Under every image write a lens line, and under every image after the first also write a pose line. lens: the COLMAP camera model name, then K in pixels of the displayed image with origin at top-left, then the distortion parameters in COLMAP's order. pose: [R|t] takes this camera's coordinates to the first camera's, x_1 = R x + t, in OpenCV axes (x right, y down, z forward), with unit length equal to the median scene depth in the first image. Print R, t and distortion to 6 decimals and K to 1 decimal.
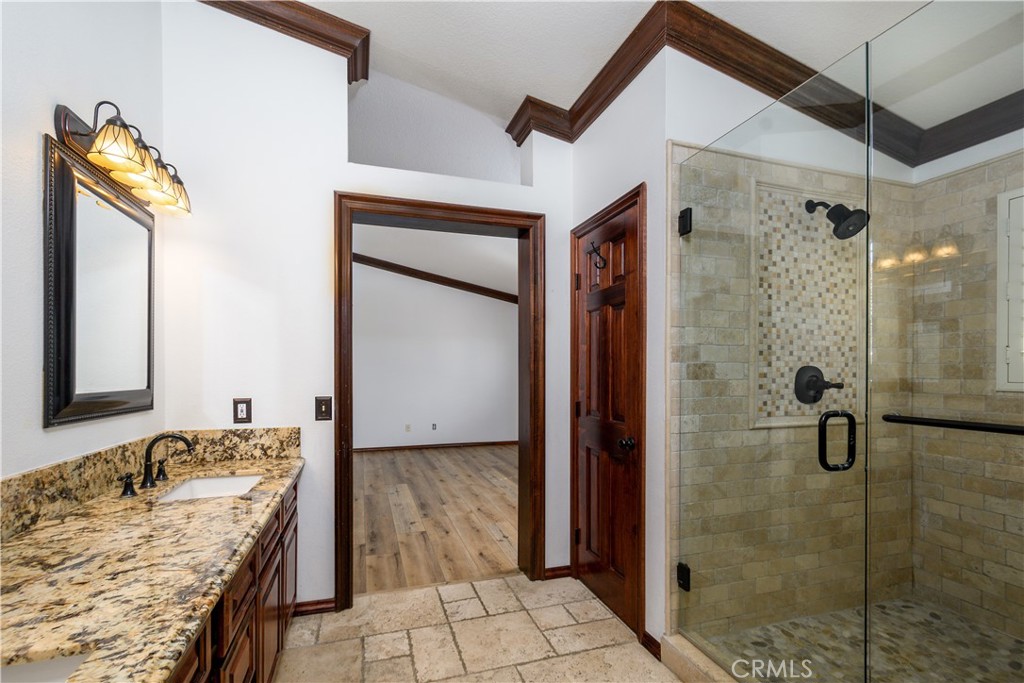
lens RADIAL K [[453.7, 0, 498.6], [0, 453.7, 367.8], [0, 0, 1]] dist [0.014965, -0.000241]
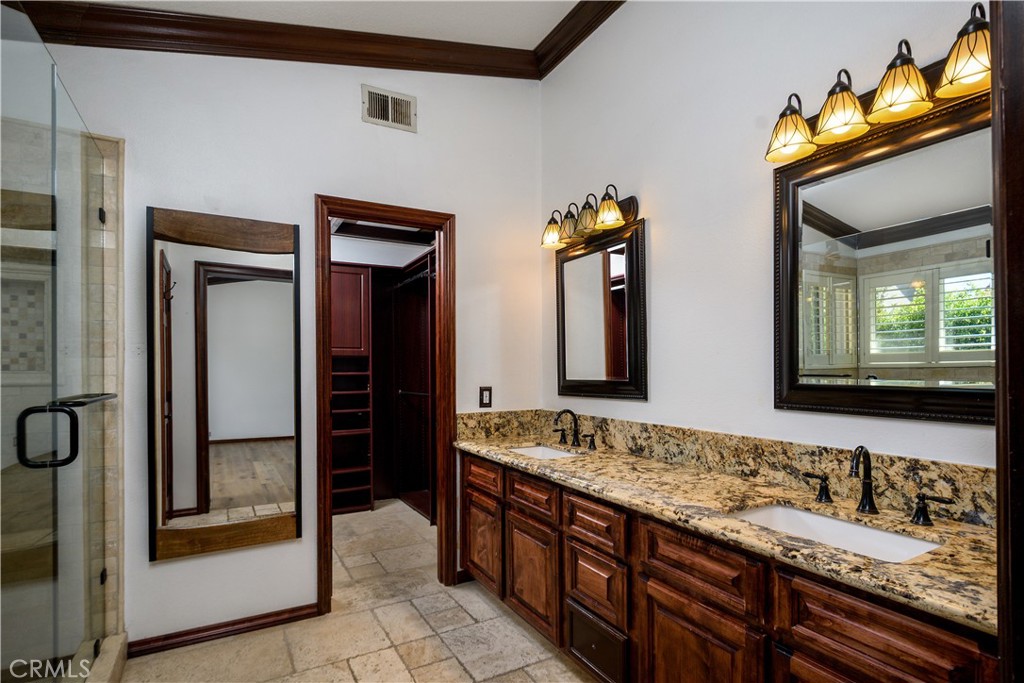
lens RADIAL K [[506.5, 0, 509.3], [0, 506.5, 369.2], [0, 0, 1]] dist [-0.000406, 0.000128]
pose [[-0.976751, 0.004411, -0.214330, 0.003903], [0.006329, 0.999946, -0.008262, 0.032287], [0.214281, -0.009427, -0.976726, 2.248893]]
